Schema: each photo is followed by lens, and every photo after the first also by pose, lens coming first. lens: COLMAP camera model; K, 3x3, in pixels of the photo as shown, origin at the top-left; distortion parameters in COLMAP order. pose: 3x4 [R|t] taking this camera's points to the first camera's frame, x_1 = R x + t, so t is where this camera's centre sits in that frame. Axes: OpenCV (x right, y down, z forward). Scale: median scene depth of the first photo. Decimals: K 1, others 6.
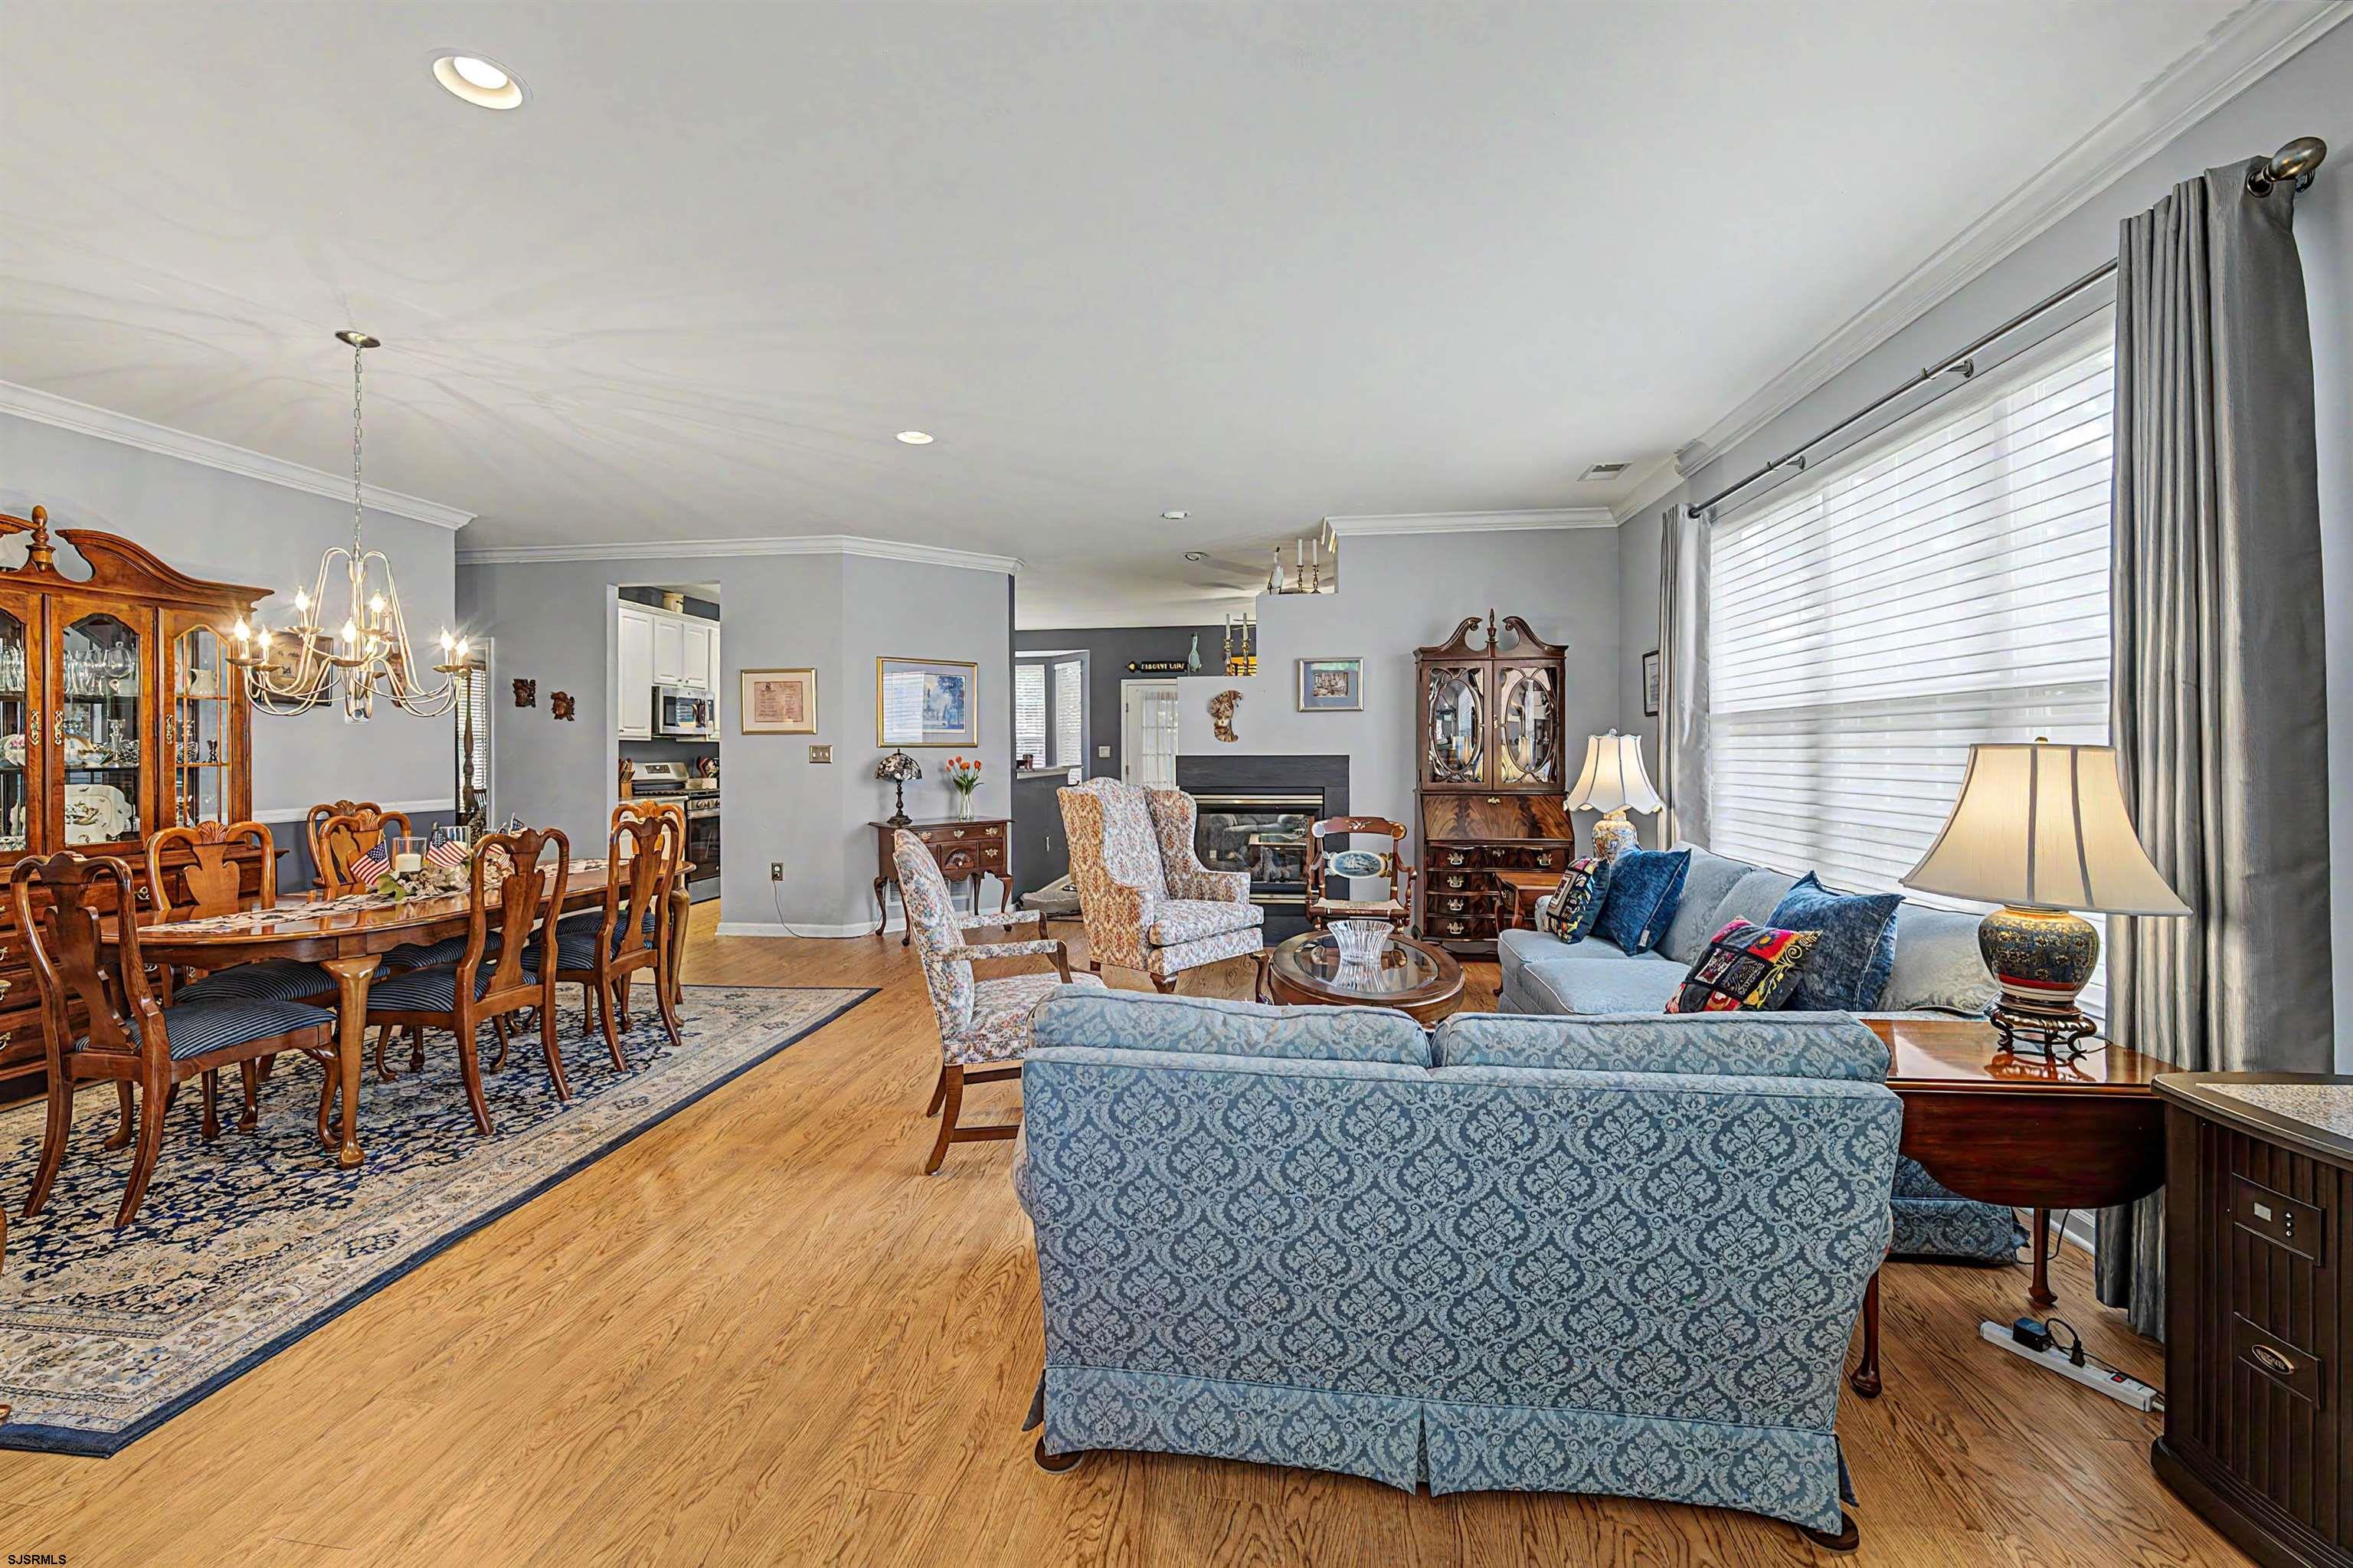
lens RADIAL K [[936.7, 0, 1172.5], [0, 936.7, 757.8], [0, 0, 1]] dist [-0.009827, 0.000556]
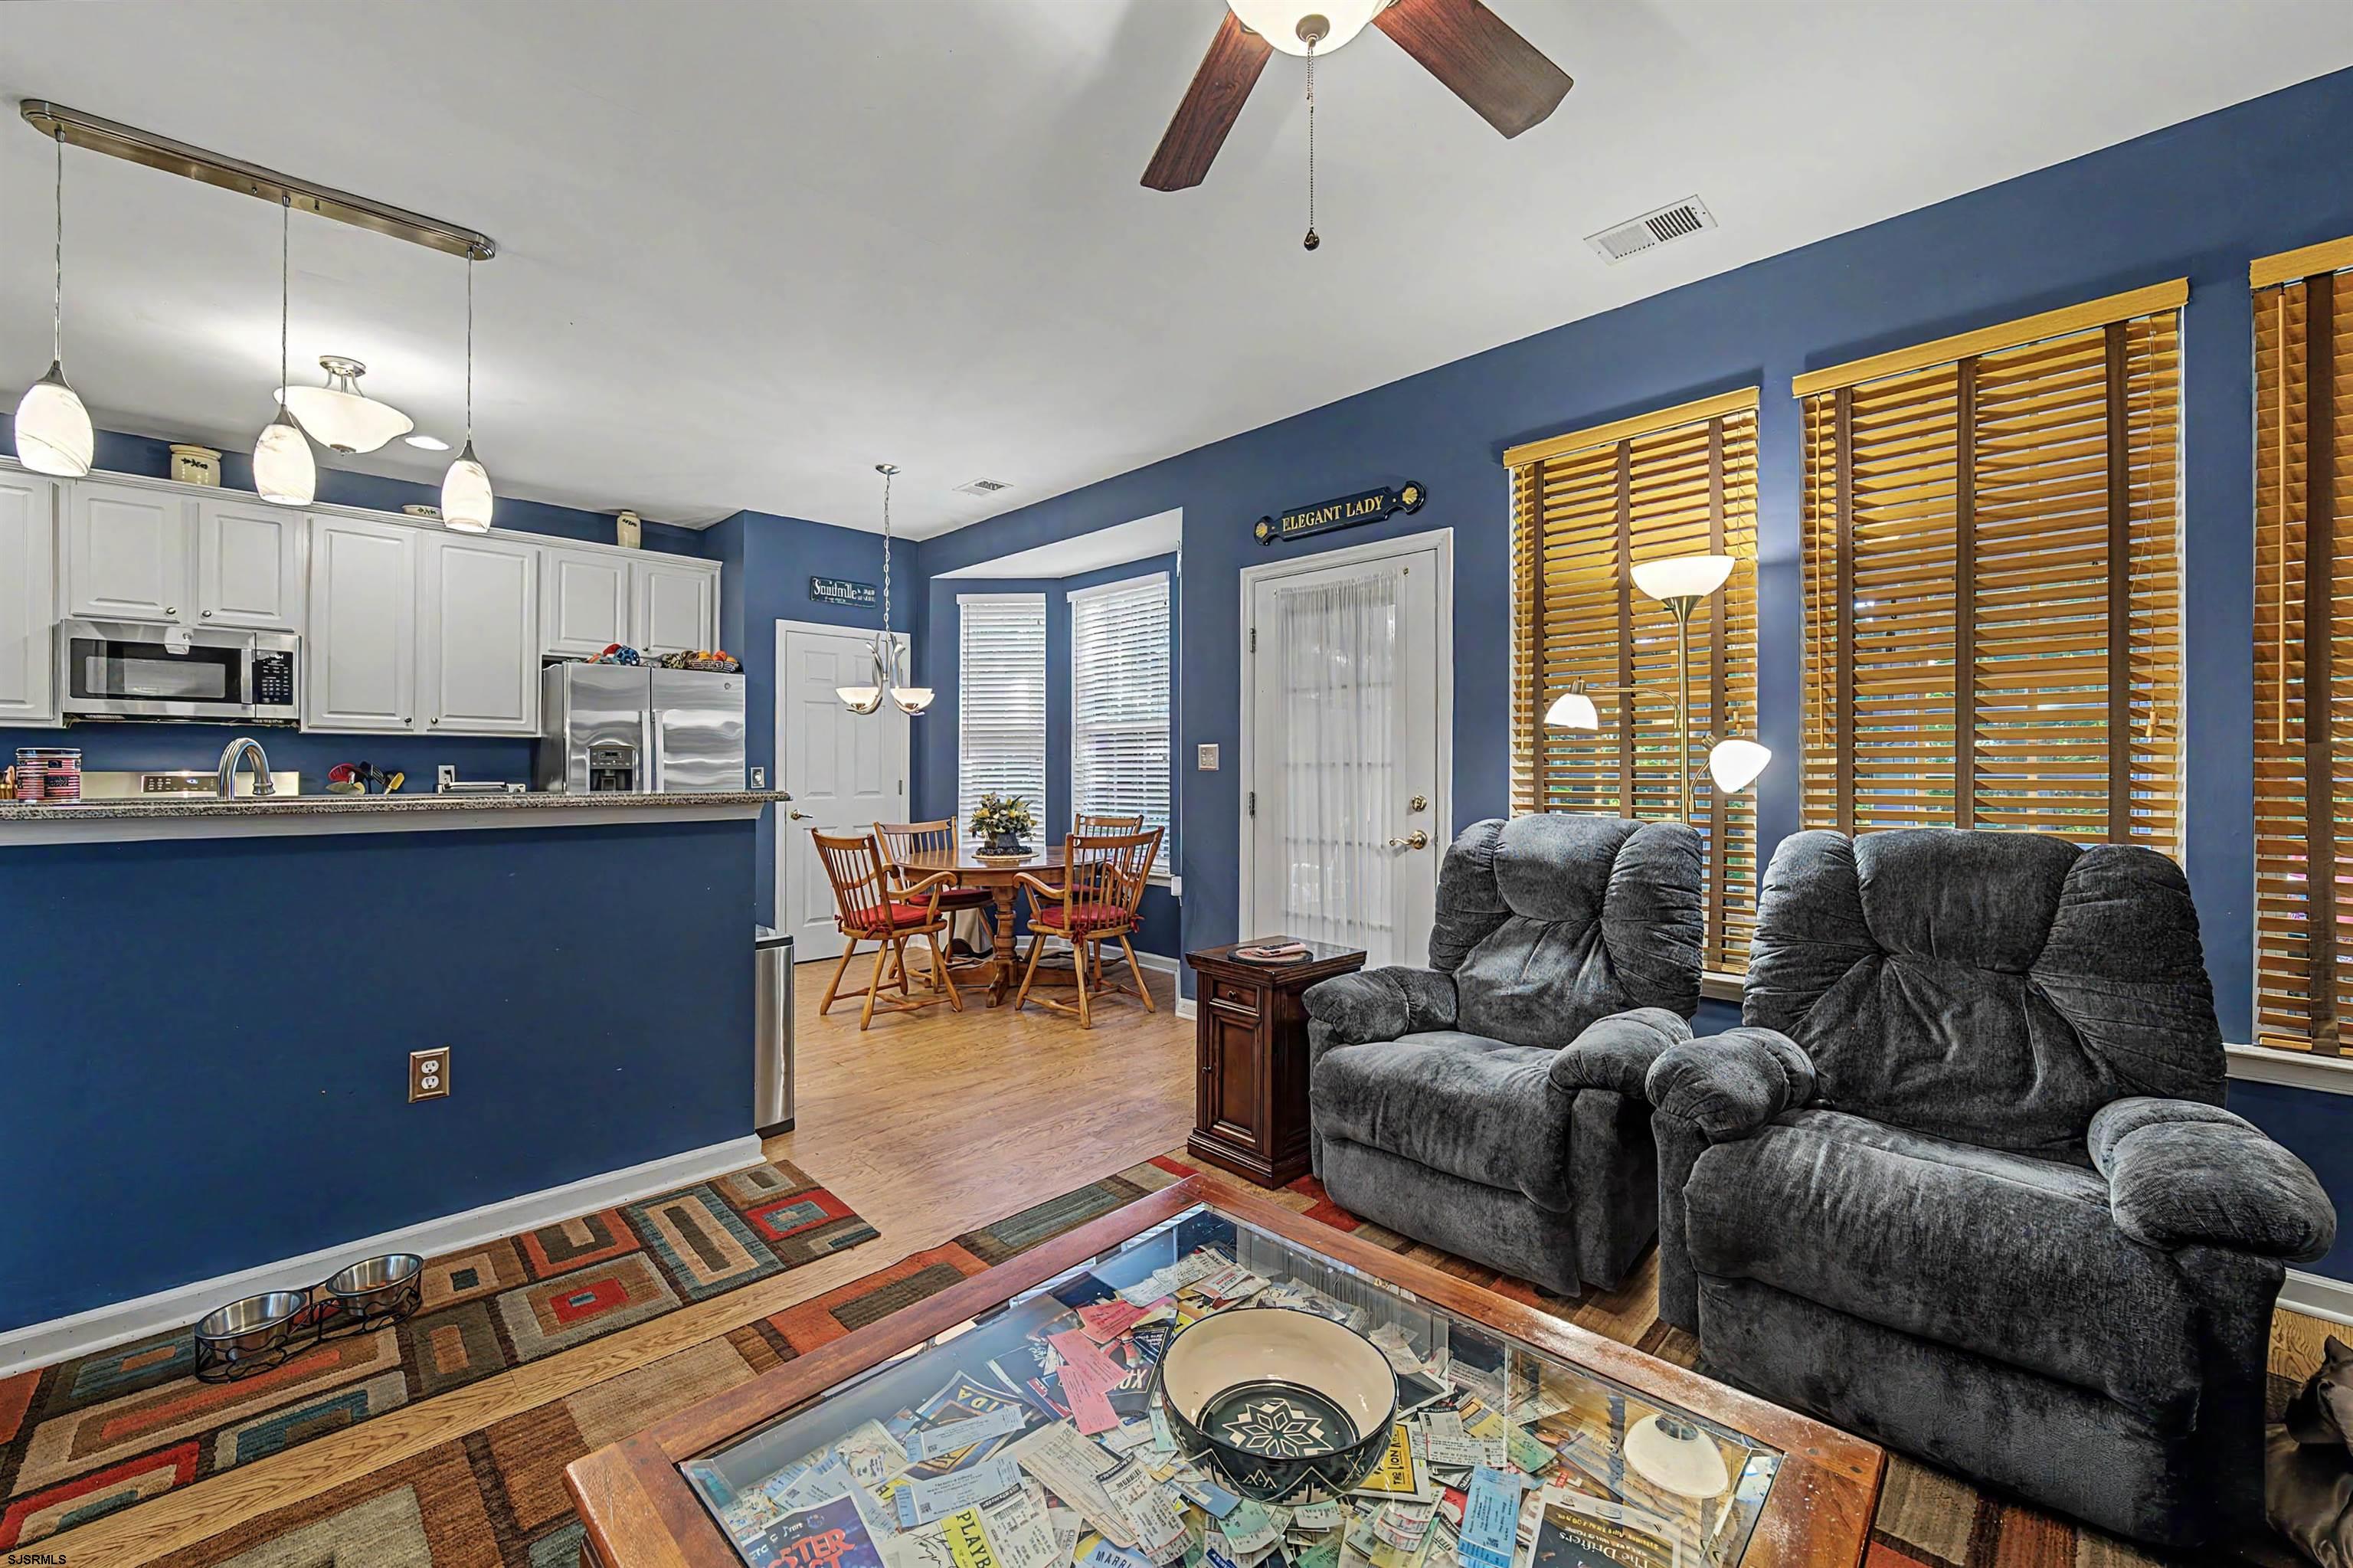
lens RADIAL K [[936.7, 0, 1160.9], [0, 936.7, 762.2], [0, 0, 1]] dist [-0.009827, 0.000556]
pose [[0.785368, -0.002251, -0.619025, 0.158782], [-0.009323, 0.999837, -0.015464, 0.002194], [0.618958, 0.017917, 0.785219, 0.680125]]
